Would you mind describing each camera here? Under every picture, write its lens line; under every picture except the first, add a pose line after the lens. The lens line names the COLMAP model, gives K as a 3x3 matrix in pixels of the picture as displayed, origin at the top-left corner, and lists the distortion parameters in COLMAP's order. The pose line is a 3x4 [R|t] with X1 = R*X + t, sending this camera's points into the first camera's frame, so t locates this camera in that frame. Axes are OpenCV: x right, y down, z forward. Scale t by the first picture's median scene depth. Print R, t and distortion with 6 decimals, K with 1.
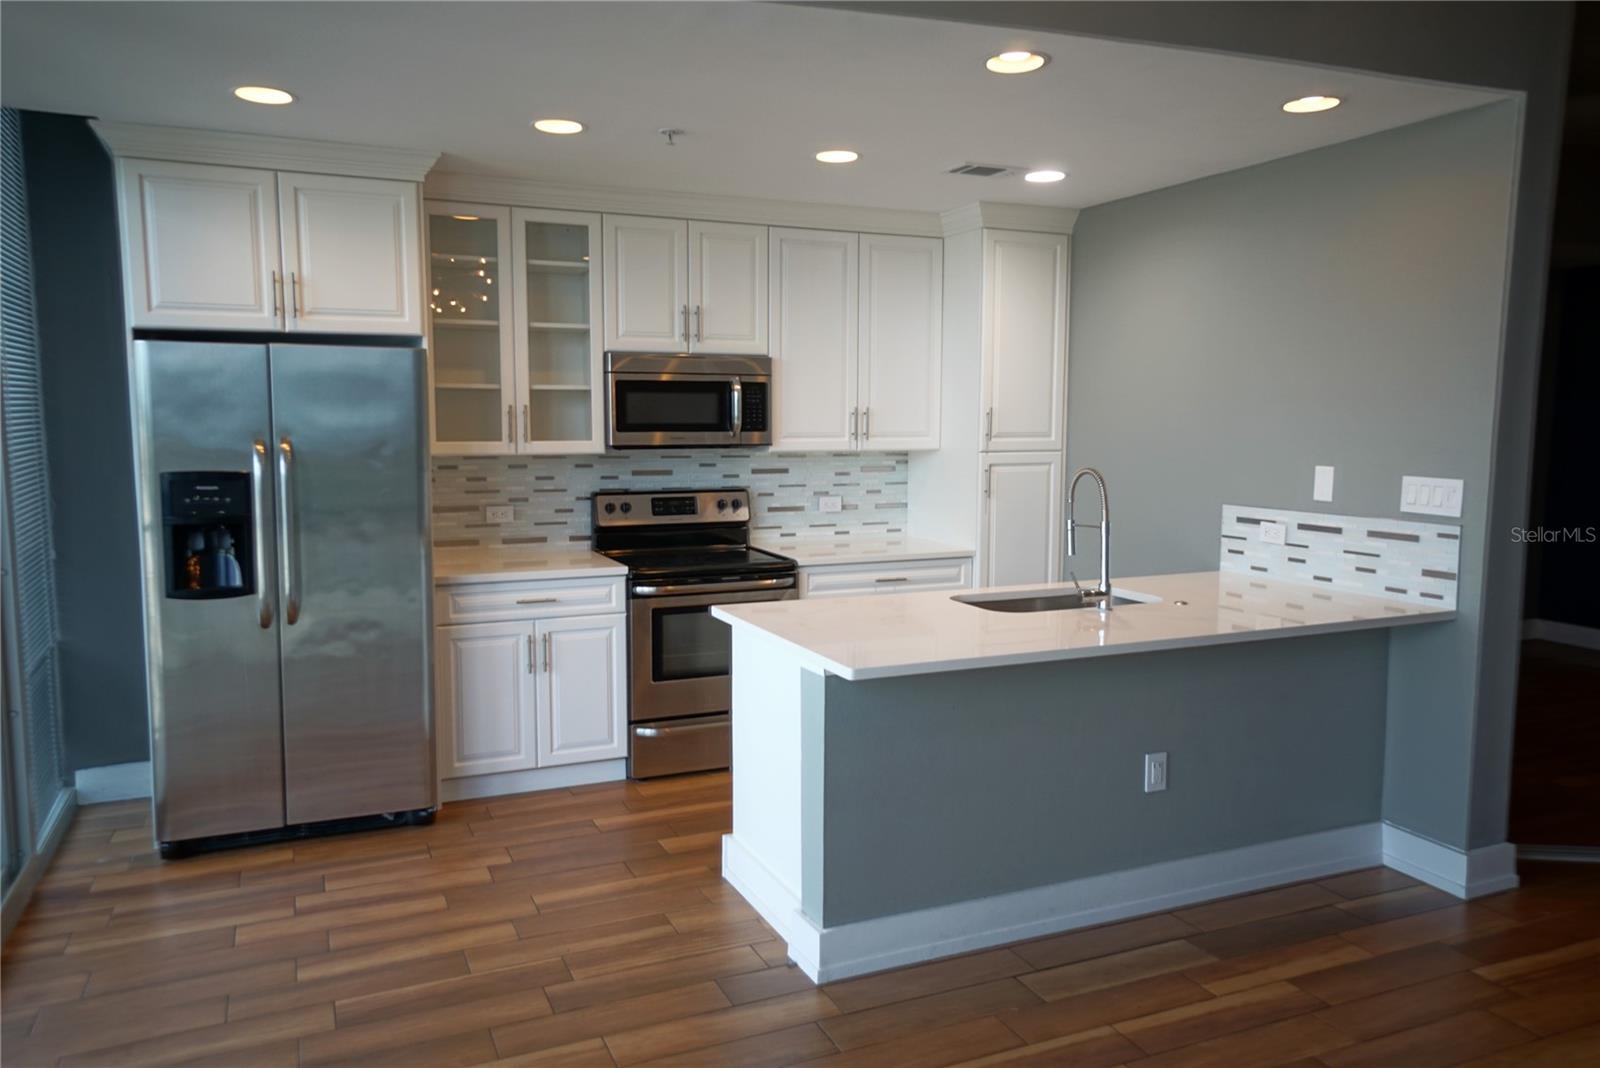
lens RADIAL K [[1149.2, 0, 800.0], [0, 1149.2, 534.0], [0, 0, 1]] dist [0.050302, 0.001205]
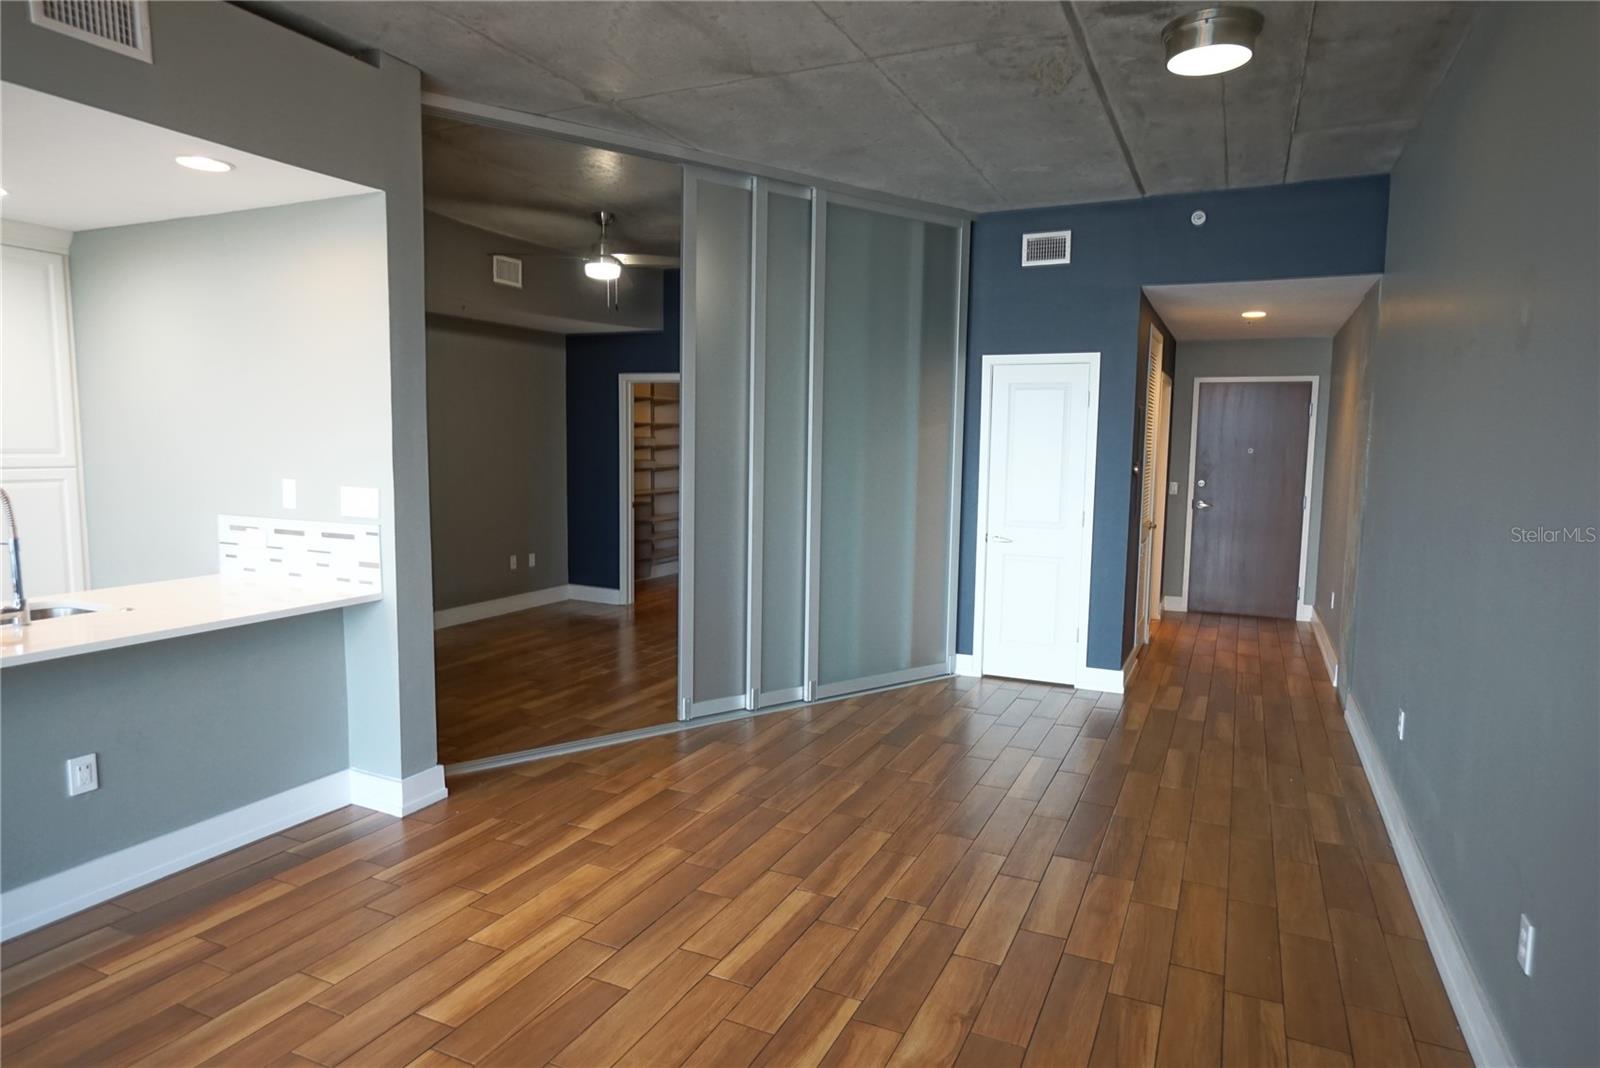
lens RADIAL K [[956.5, 0, 773.7], [0, 956.5, 535.8], [0, 0, 1]] dist [-0.000242, 0.002843]
pose [[0.764687, -0.055454, 0.642011, 0.219783], [0.053866, 0.998304, 0.022070, 0.004307], [-0.642146, 0.017706, 0.766378, -0.062032]]
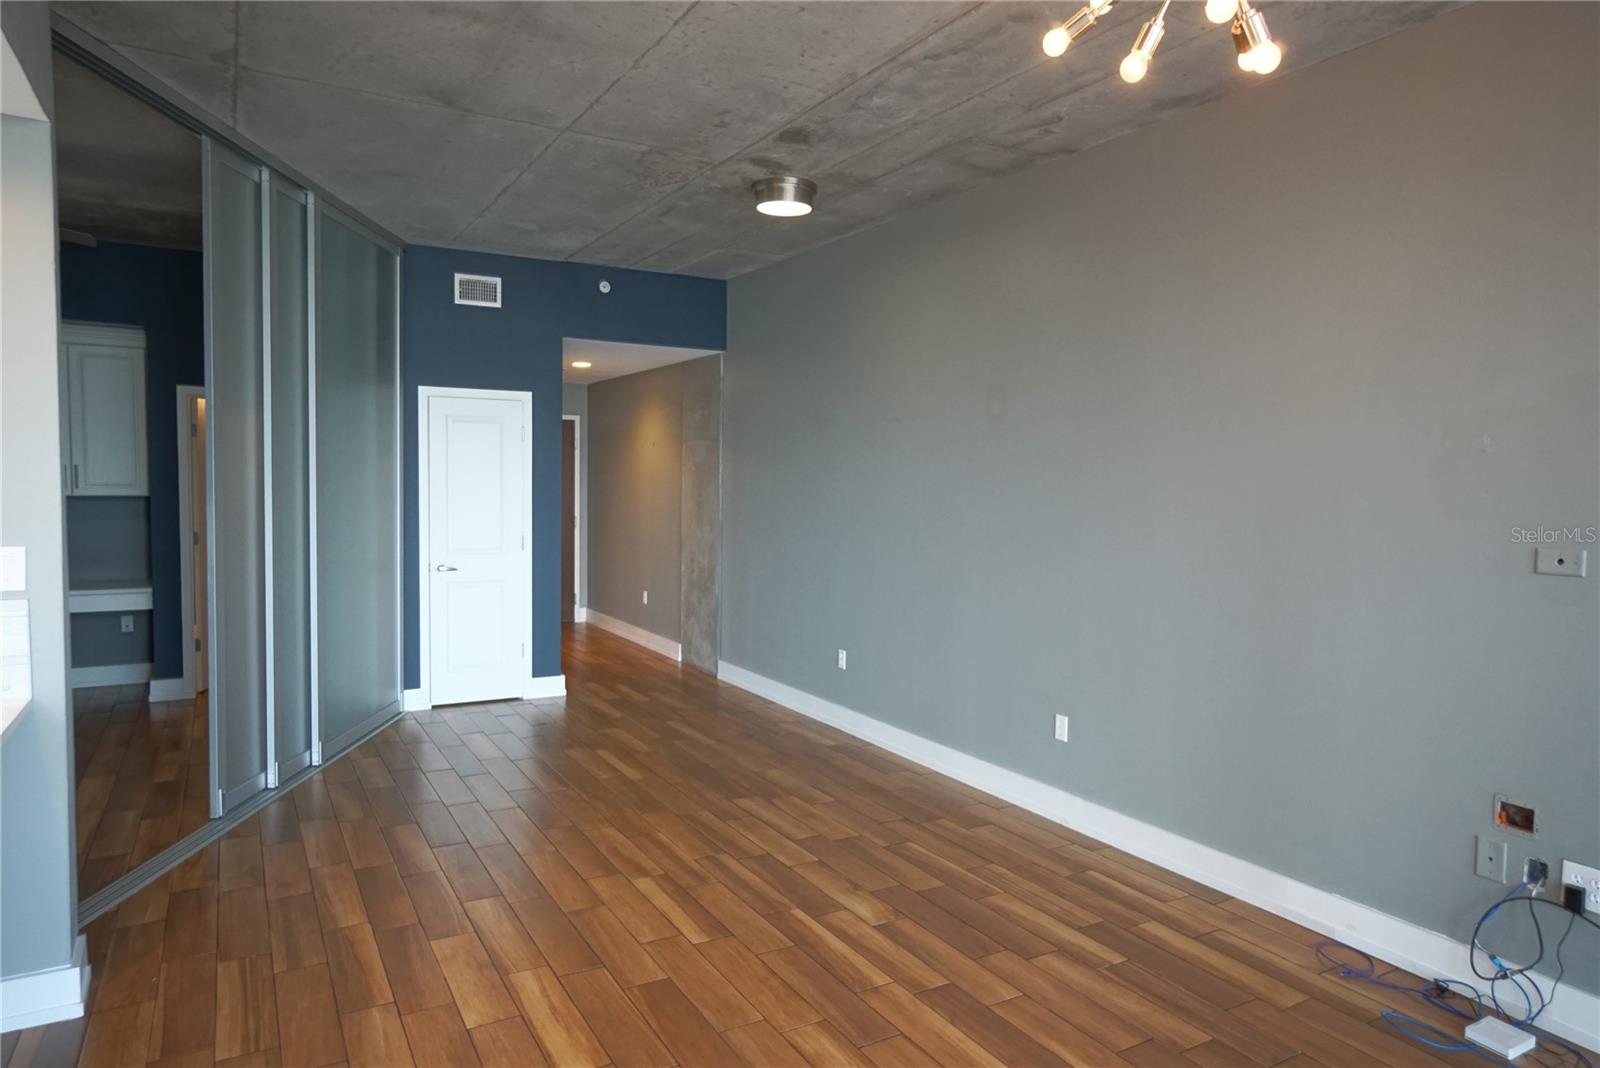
lens RADIAL K [[1011.9, 0, 800.0], [0, 1011.9, 534.0], [0, 0, 1]] dist [-0.001262, 0.000872]
pose [[-0.101070, -0.057296, 0.993228, -0.211694], [0.089950, 0.993725, 0.066478, -0.049851], [-0.990805, 0.096060, -0.095282, 0.470041]]
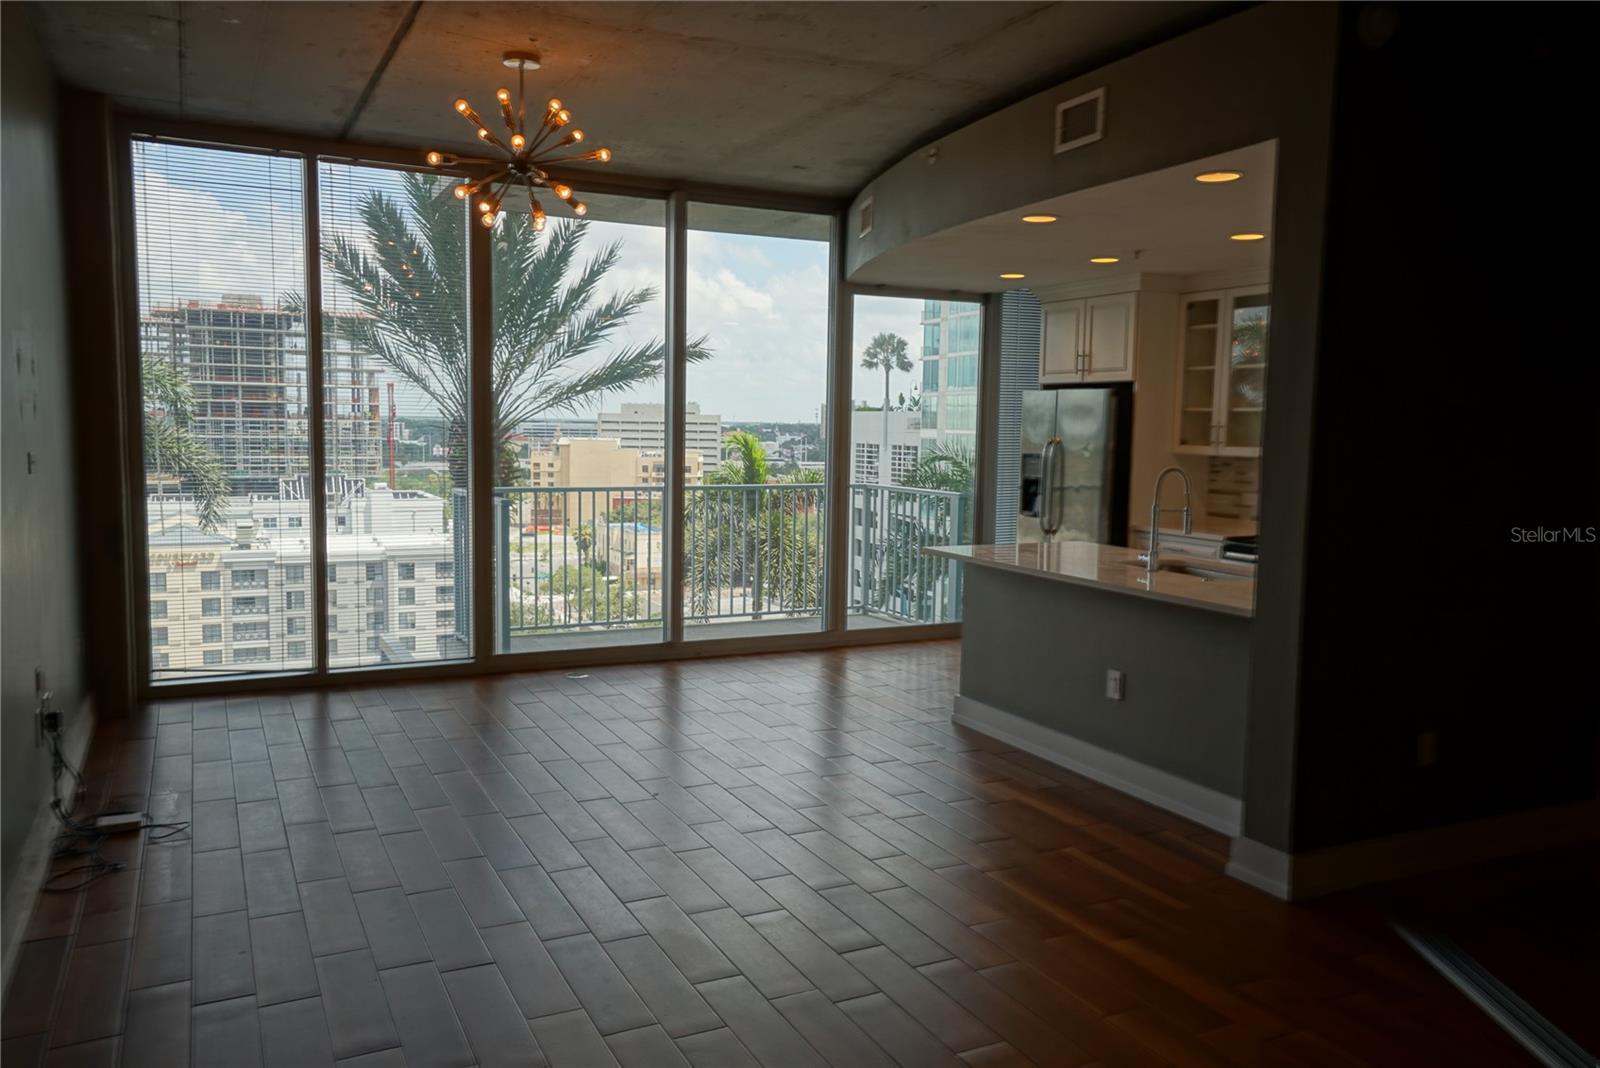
lens RADIAL K [[1179.4, 0, 800.0], [0, 1179.4, 534.0], [0, 0, 1]] dist [0.004656, 0.007360]
pose [[0.050528, 0.094588, -0.994233, 1.519791], [-0.123280, 0.988482, 0.087776, -0.044243], [0.991085, 0.118134, 0.061607, 0.473353]]
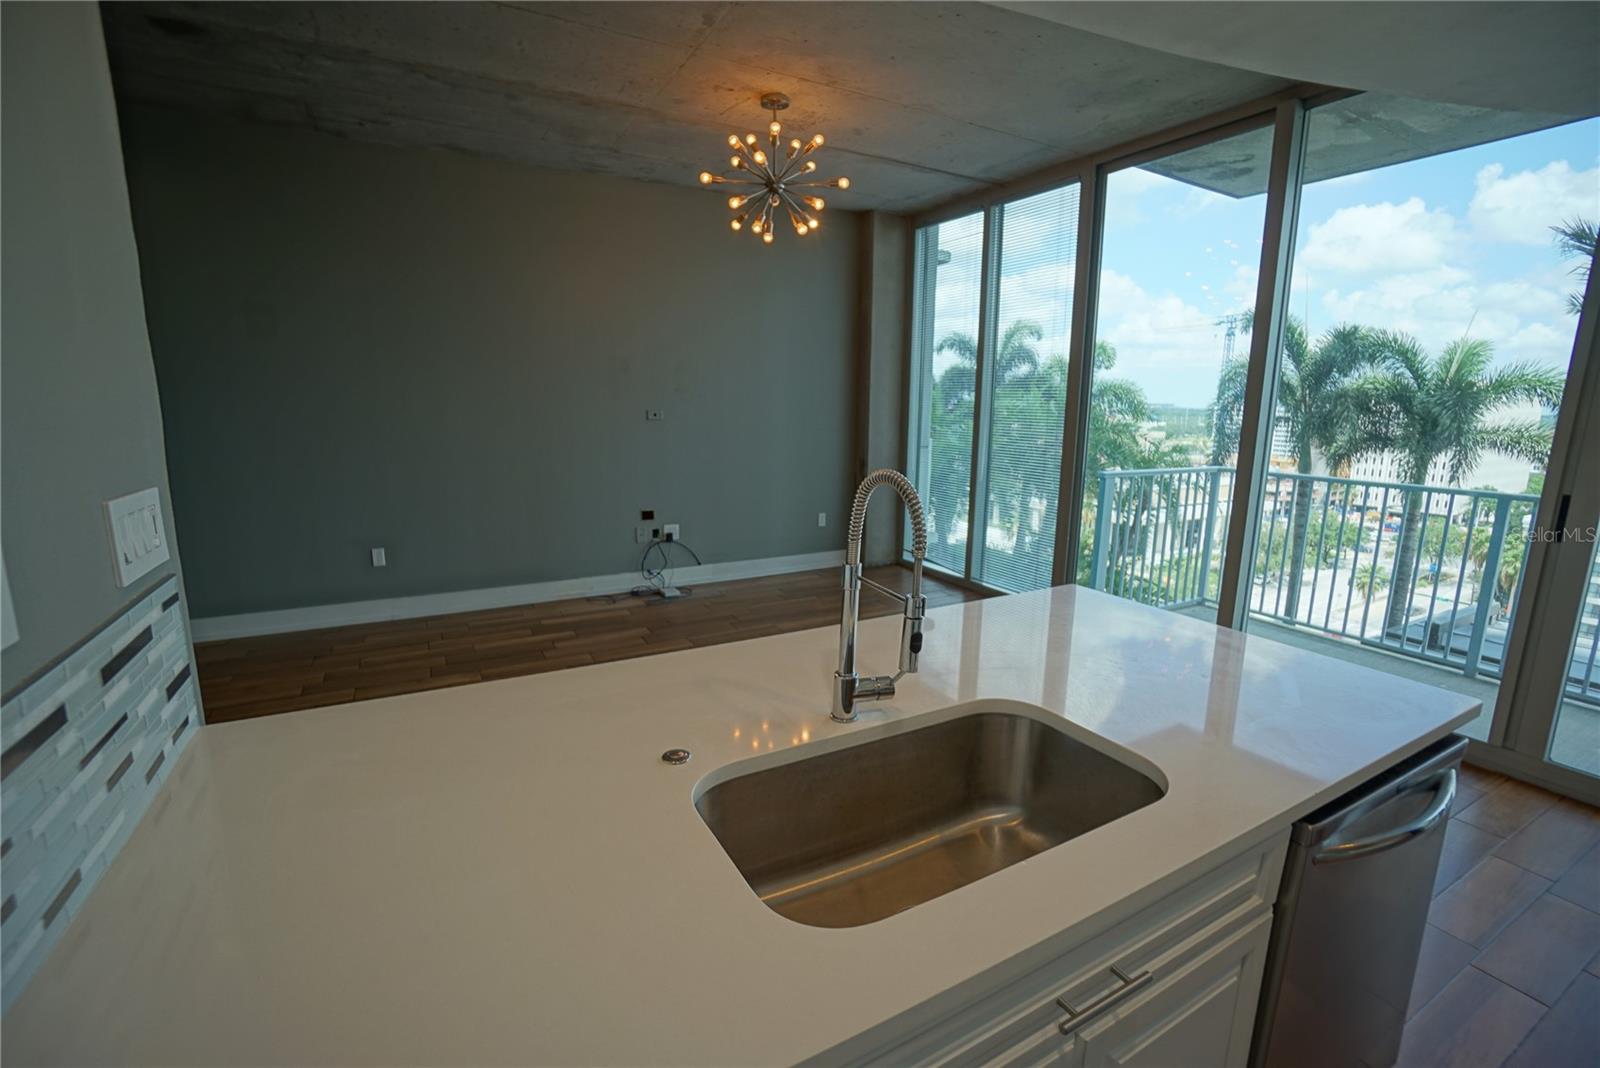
lens RADIAL K [[698.3, 0, 799.6], [0, 698.3, 498.5], [0, 0, 1]] dist [-0.000403, 0.000005]
pose [[-0.996227, 0.006039, -0.086574, 0.306450], [-0.015113, 0.970263, 0.241582, -0.106308], [0.085458, 0.241979, -0.966511, 1.230501]]
